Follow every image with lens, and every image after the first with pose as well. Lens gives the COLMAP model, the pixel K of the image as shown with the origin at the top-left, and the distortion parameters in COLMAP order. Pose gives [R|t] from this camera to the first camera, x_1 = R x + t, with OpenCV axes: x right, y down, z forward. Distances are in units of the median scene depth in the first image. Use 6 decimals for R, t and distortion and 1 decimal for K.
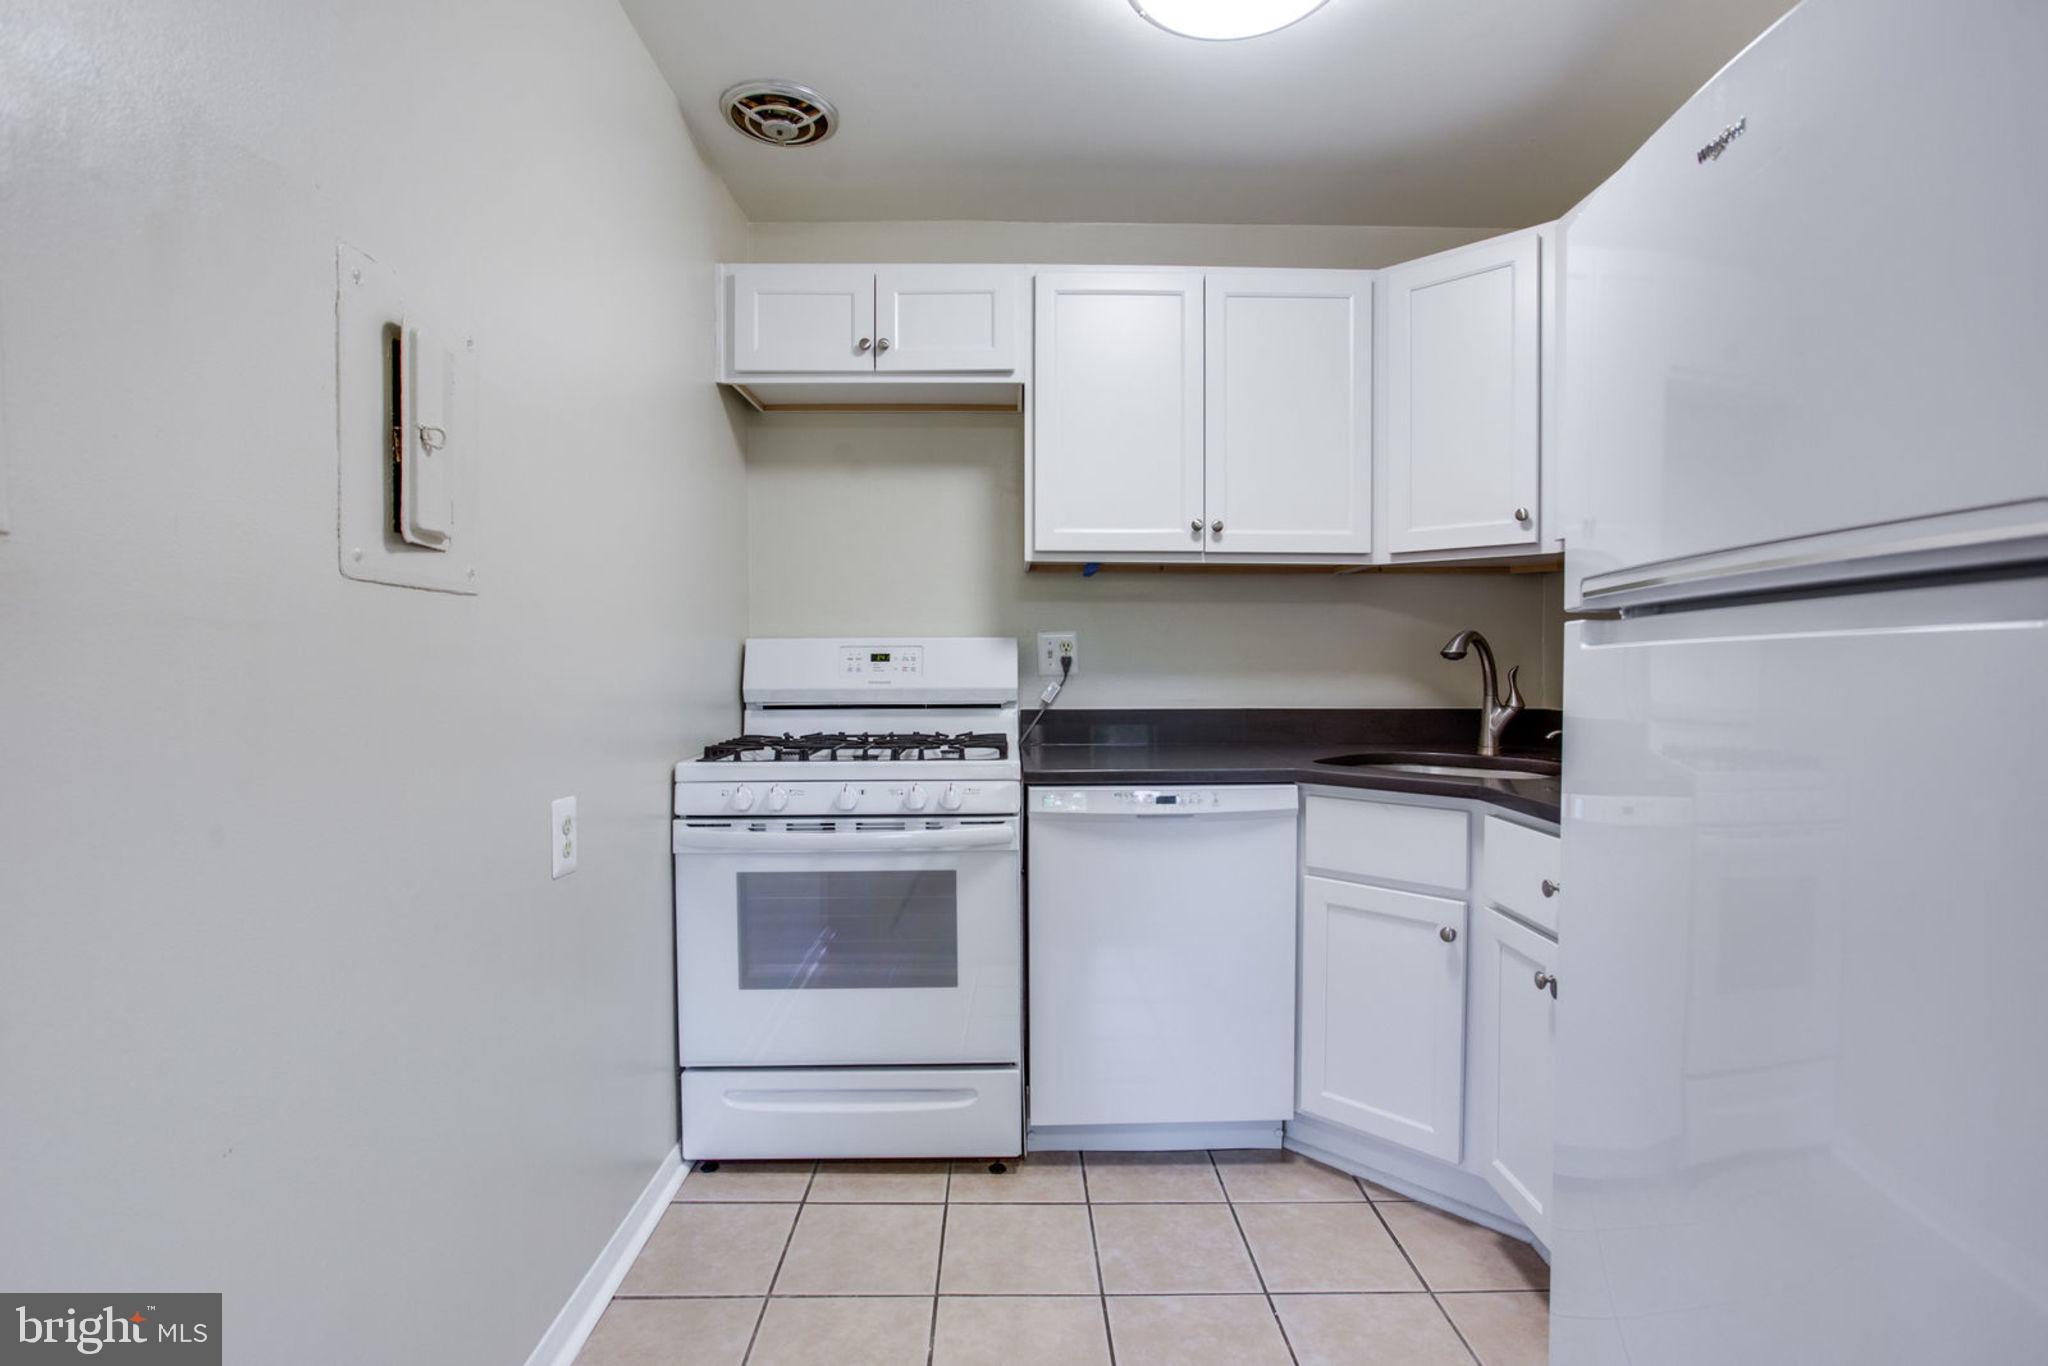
lens RADIAL K [[984.3, 0, 1026.1], [0, 984.3, 684.9], [0, 0, 1]] dist [-0.036018, 0.023540]
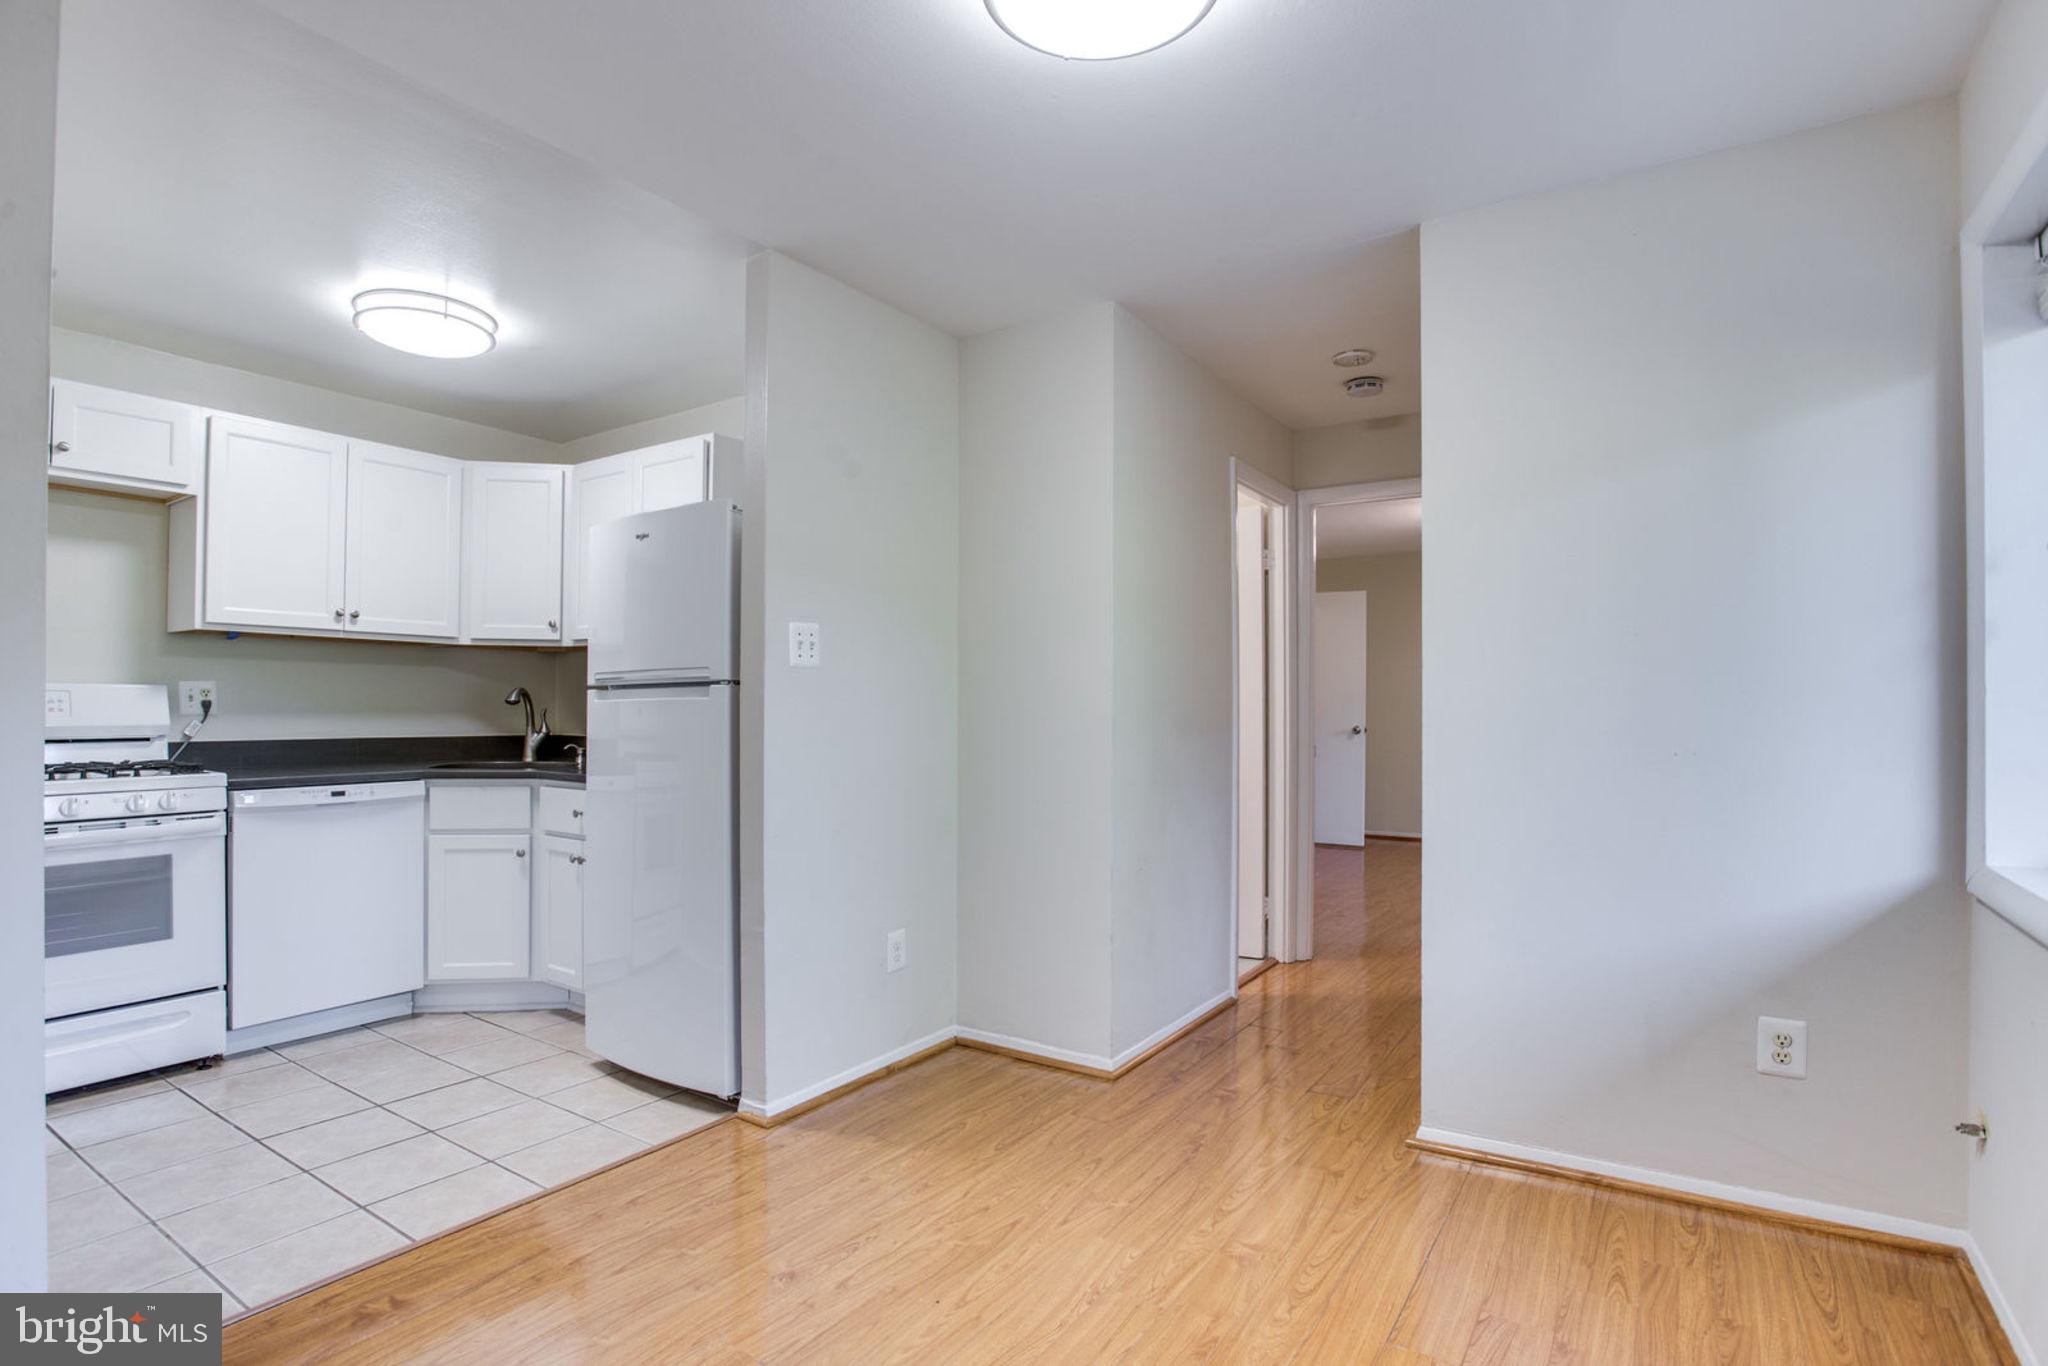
lens RADIAL K [[996.7, 0, 1027.2], [0, 996.7, 695.3], [0, 0, 1]] dist [-0.035653, 0.001599]
pose [[0.564707, 0.013133, 0.825187, -0.500514], [0.014528, 0.999560, -0.025850, 0.016189], [-0.825164, 0.026585, 0.564268, -0.747335]]
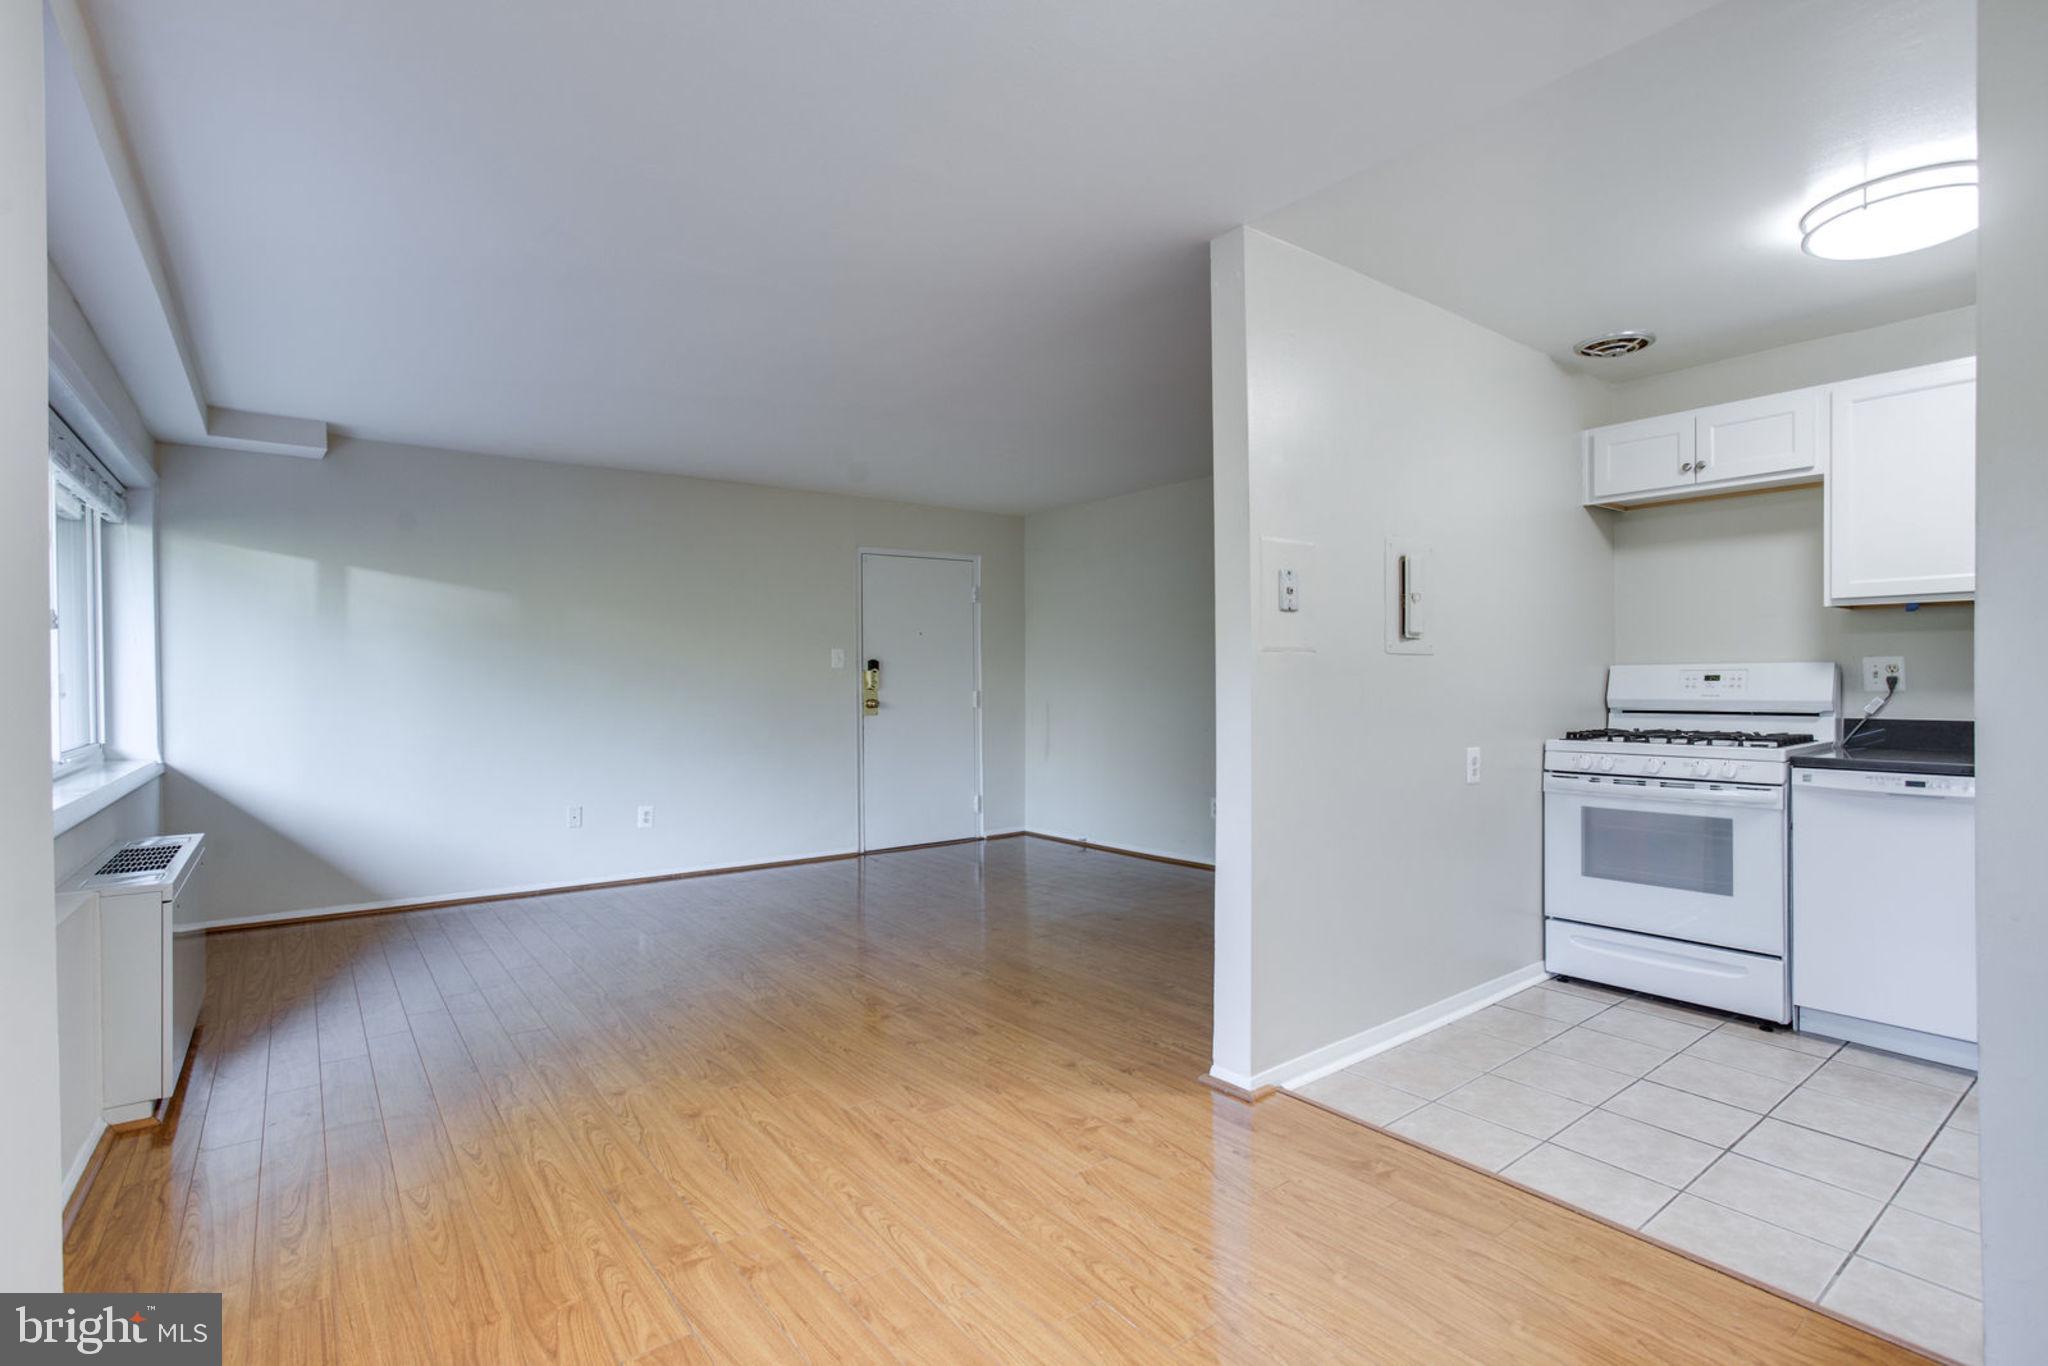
lens RADIAL K [[984.3, 0, 1026.1], [0, 984.3, 684.9], [0, 0, 1]] dist [-0.036018, 0.023540]
pose [[0.595051, 0.003082, -0.803682, 0.464817], [-0.014904, 0.999863, -0.007201, 0.008348], [0.803550, 0.016263, 0.595016, -0.740274]]
